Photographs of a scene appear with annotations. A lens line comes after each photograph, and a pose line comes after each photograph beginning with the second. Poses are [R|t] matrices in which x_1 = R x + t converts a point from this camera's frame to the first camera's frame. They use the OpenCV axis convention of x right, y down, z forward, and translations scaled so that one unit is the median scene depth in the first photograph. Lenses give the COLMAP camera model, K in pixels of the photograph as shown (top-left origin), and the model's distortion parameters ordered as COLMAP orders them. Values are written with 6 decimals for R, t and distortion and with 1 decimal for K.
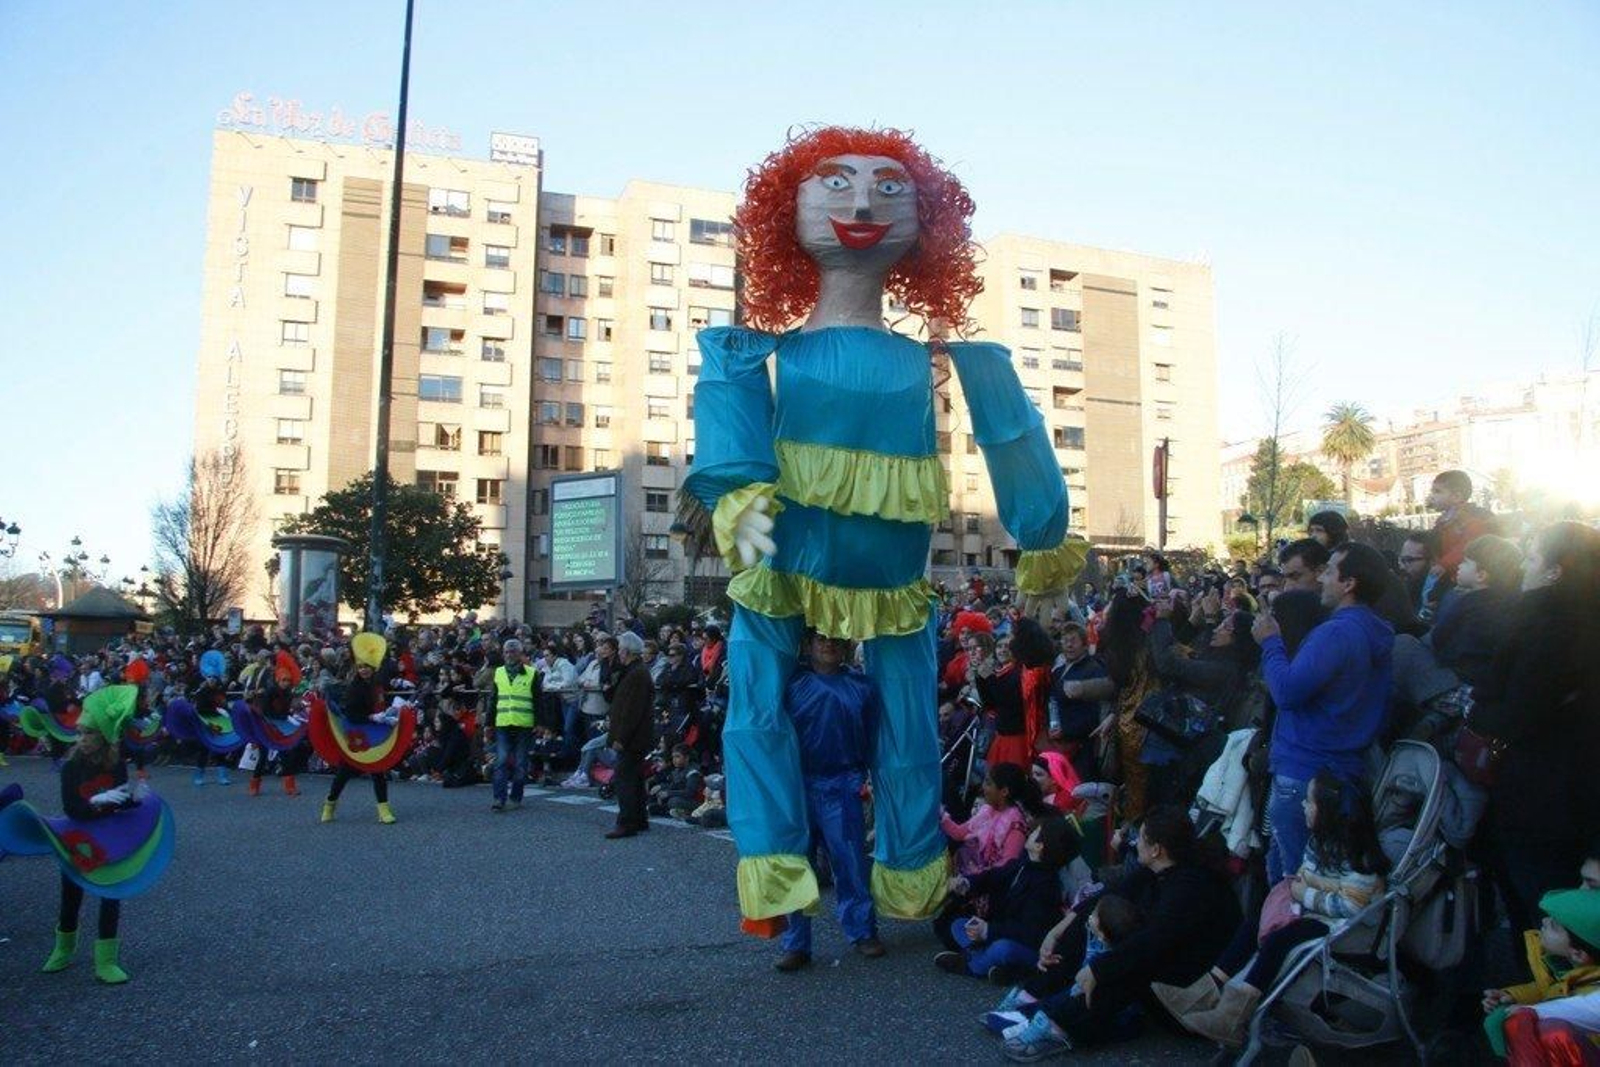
lens RADIAL K [[1245.2, 0, 792.2], [0, 1245.2, 558.8], [0, 0, 1]] dist [-0.166670, 0.124817]
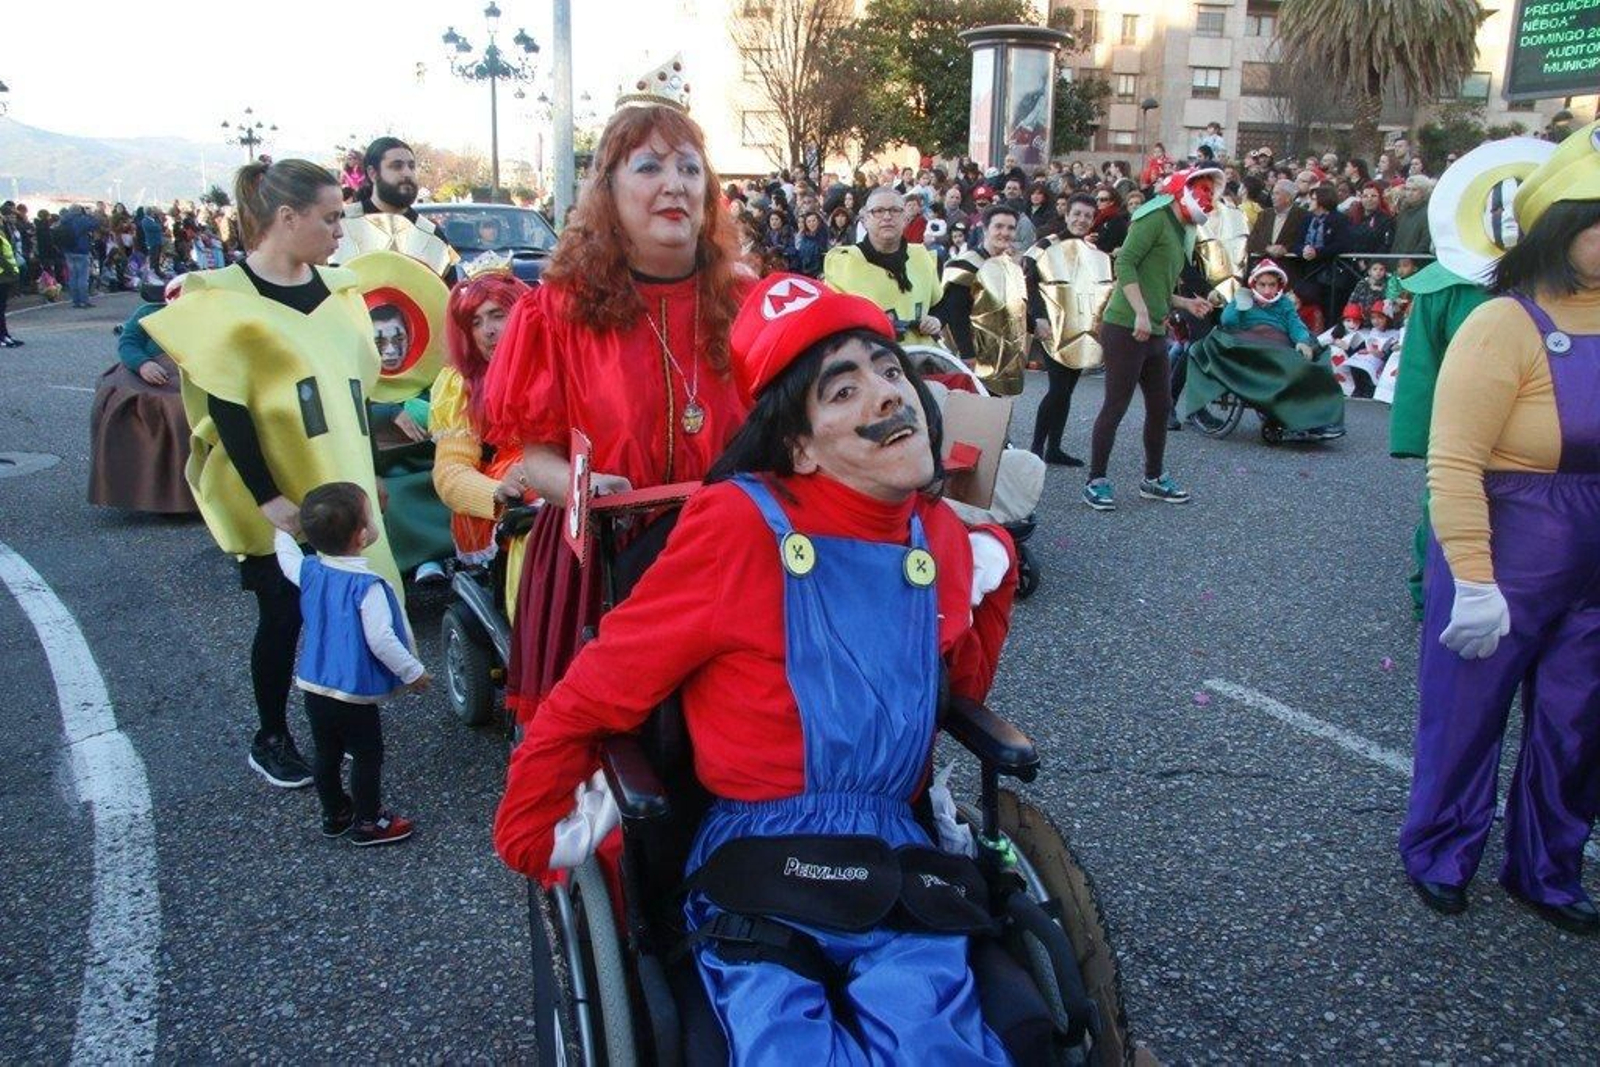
lens RADIAL K [[1347.1, 0, 797.3], [0, 1347.1, 538.6], [0, 0, 1]] dist [-0.116093, 0.121019]
pose [[0.963273, 0.071770, -0.258754, -0.125599], [0.009449, 0.953963, 0.299774, 0.012699], [0.268356, -0.291210, 0.918249, 0.079660]]
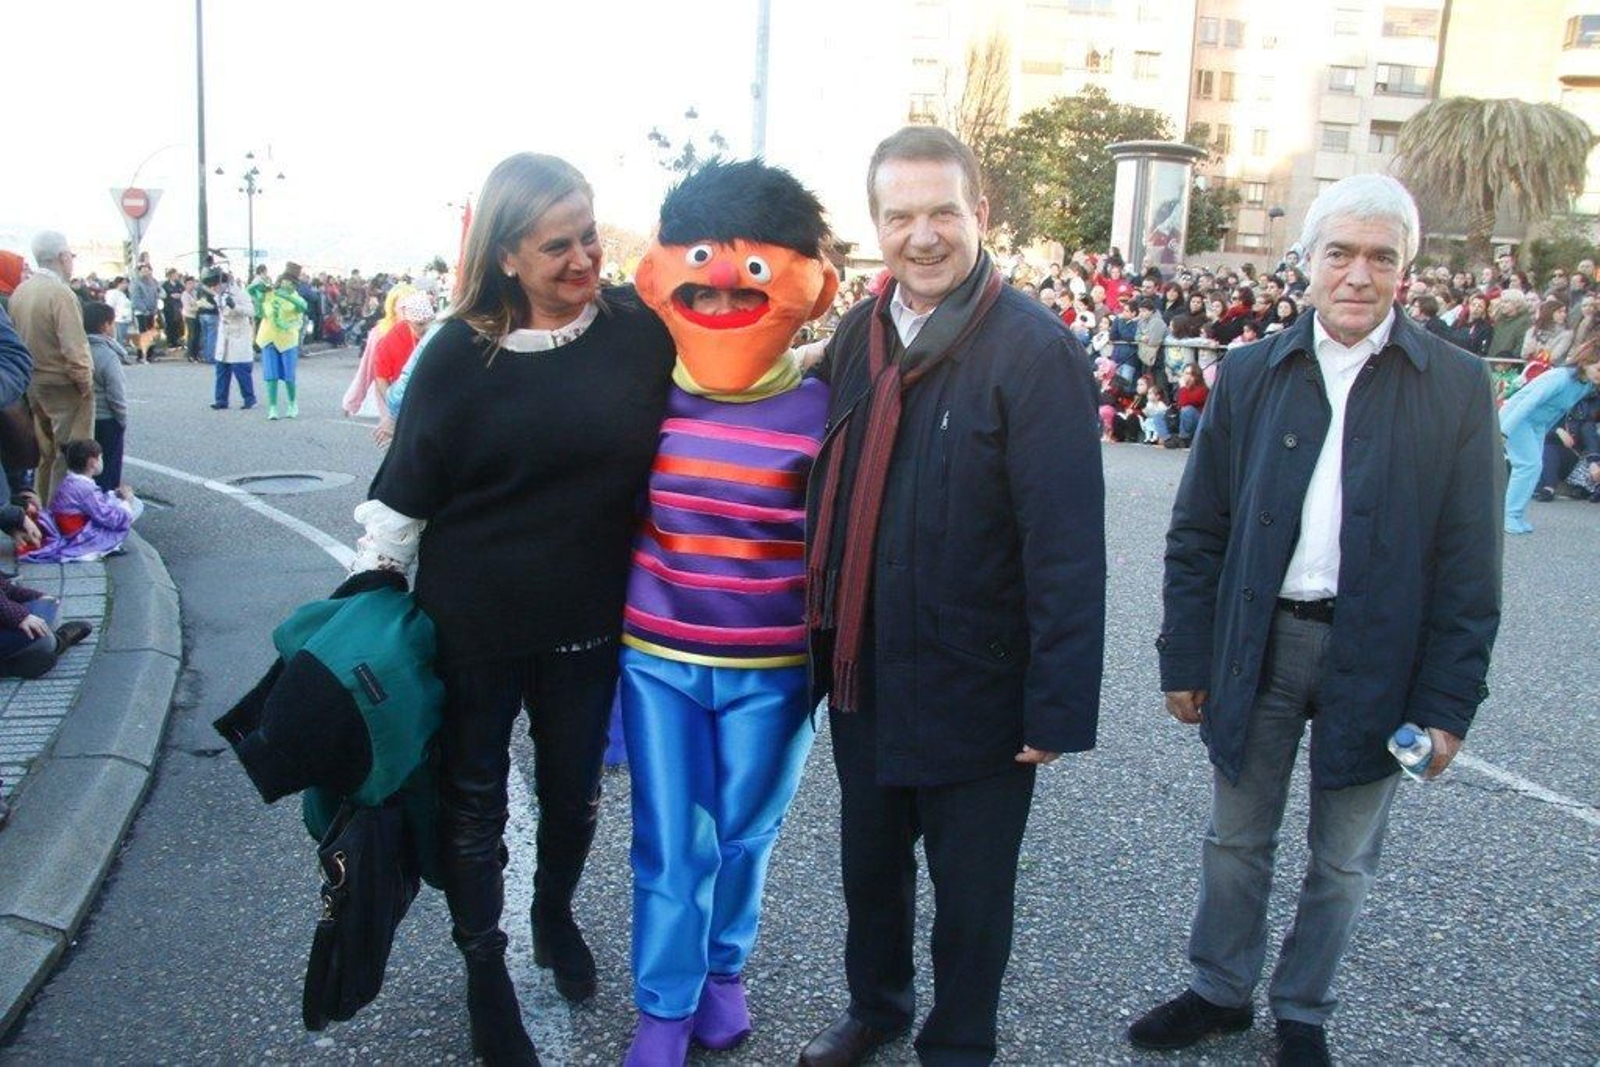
lens RADIAL K [[1245.2, 0, 792.5], [0, 1245.2, 546.6], [0, 0, 1]] dist [-0.166670, 0.124817]
pose [[0.923442, 0.113333, -0.366619, -0.125080], [-0.013297, 0.964269, 0.264591, 0.011435], [0.383506, -0.239460, 0.891954, 0.067705]]
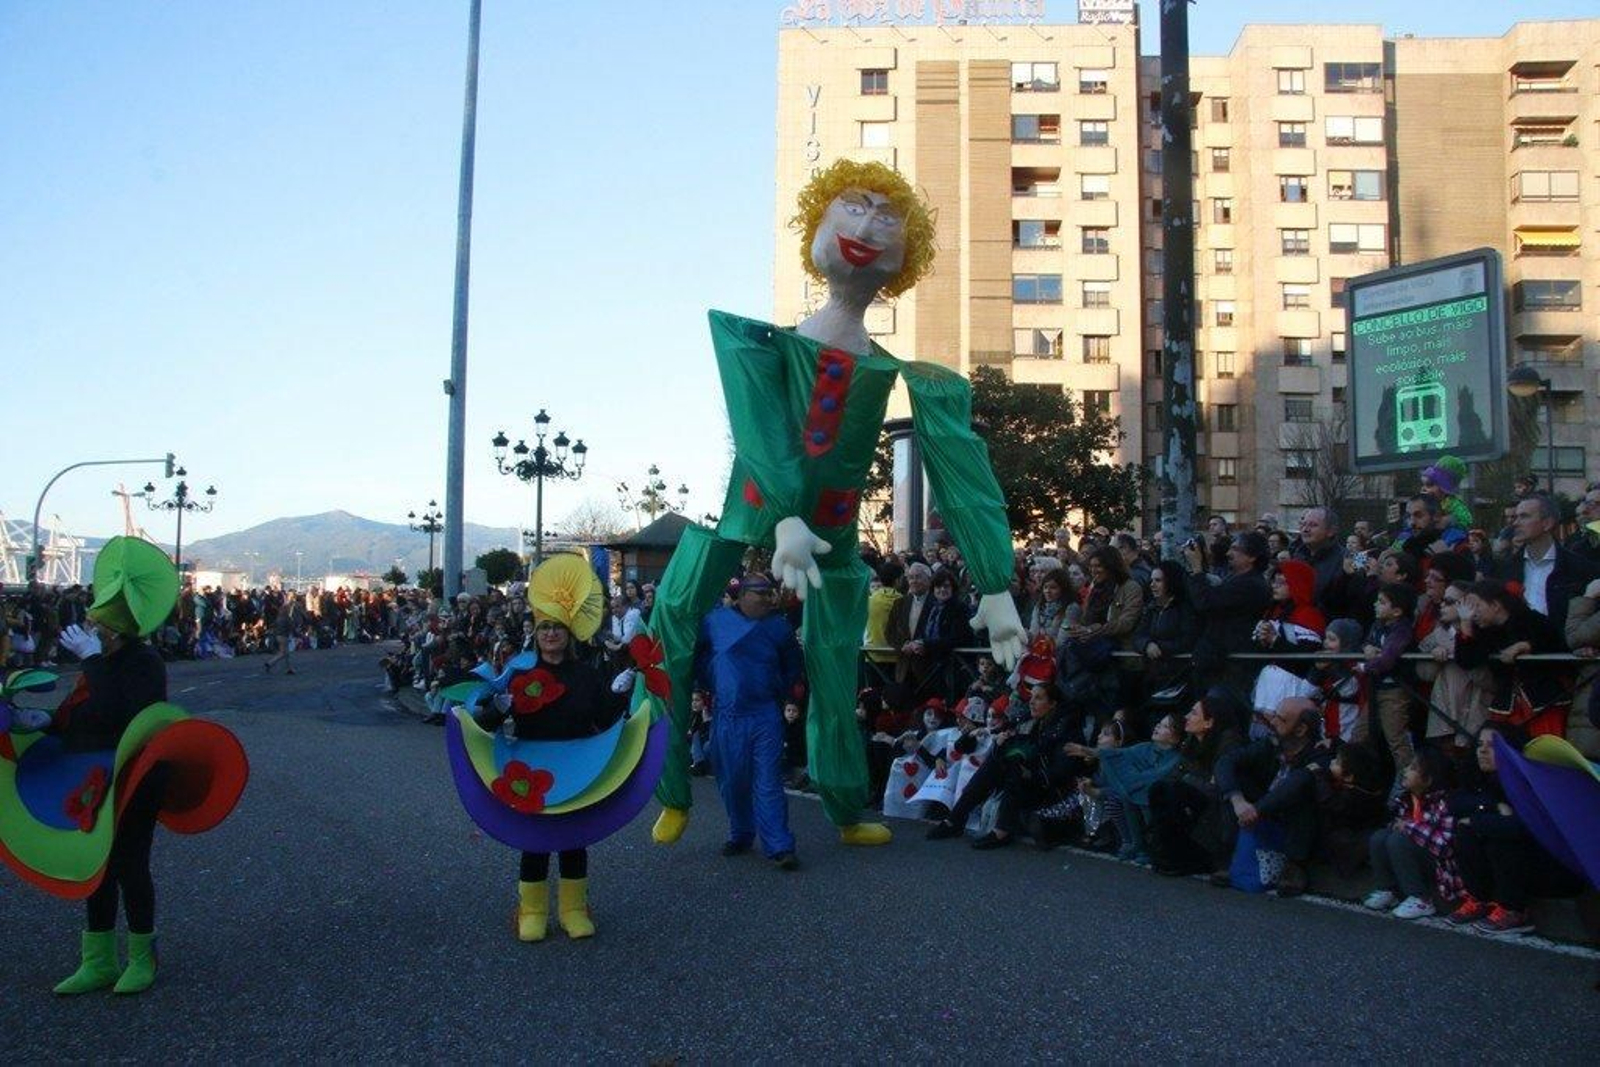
lens RADIAL K [[1245.2, 0, 792.9], [0, 1245.2, 550.7], [0, 0, 1]] dist [-0.166670, 0.124817]
pose [[0.900921, -0.009337, -0.433883, -0.065257], [0.025915, 0.999142, 0.032309, 0.013190], [0.433209, -0.040352, 0.900390, 0.130589]]
